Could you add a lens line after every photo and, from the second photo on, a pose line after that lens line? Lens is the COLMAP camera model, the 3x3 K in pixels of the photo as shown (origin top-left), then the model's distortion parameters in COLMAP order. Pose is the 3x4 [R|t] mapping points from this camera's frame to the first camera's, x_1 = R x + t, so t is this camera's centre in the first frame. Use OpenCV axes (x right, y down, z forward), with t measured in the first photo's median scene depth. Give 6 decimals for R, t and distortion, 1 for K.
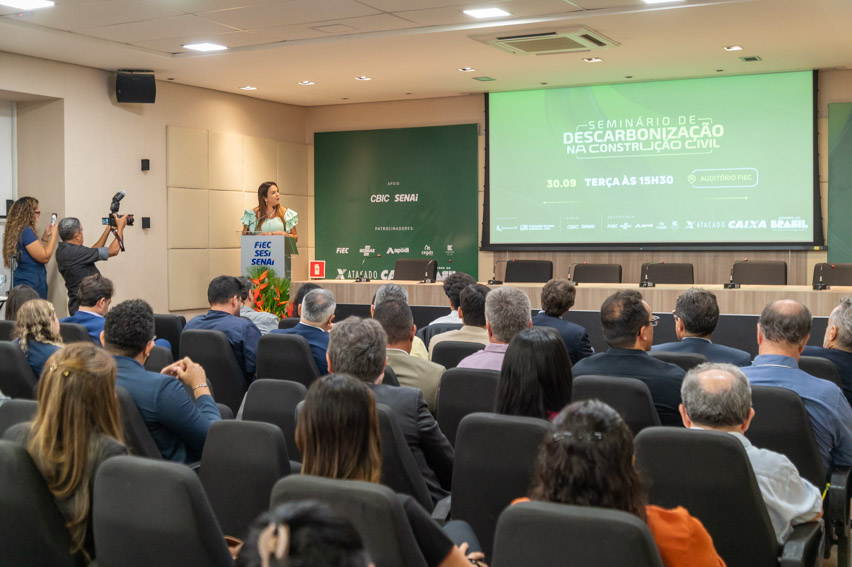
lens RADIAL K [[1079.8, 0, 426.0], [0, 1079.8, 283.5], [0, 0, 1]] dist [-0.039857, -0.093768]
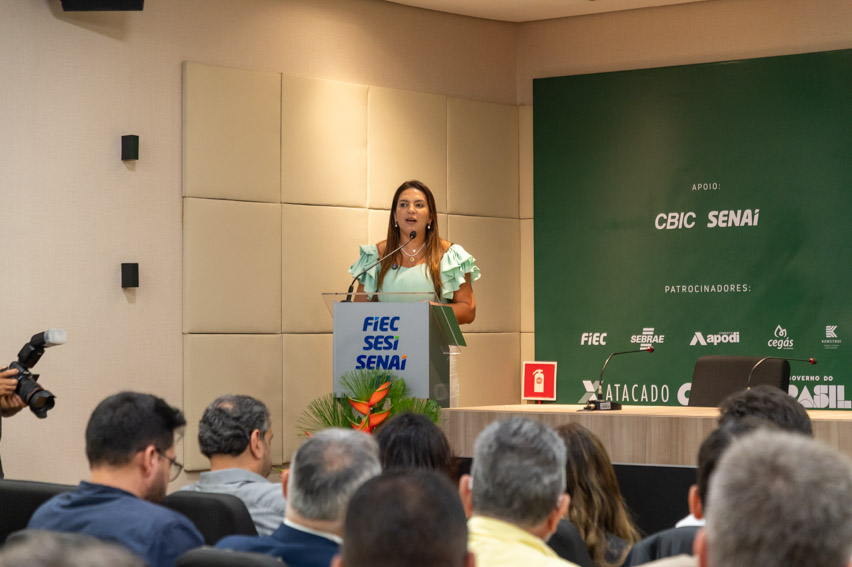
lens RADIAL K [[2066.2, 0, 426.0], [0, 2066.2, 283.5], [0, 0, 1]] dist [-0.139849, -1.169064]
pose [[0.976373, -0.006076, -0.216005, 0.045571], [-0.007242, 0.998123, -0.060812, -0.001212], [0.215969, 0.060940, 0.974497, 0.177659]]
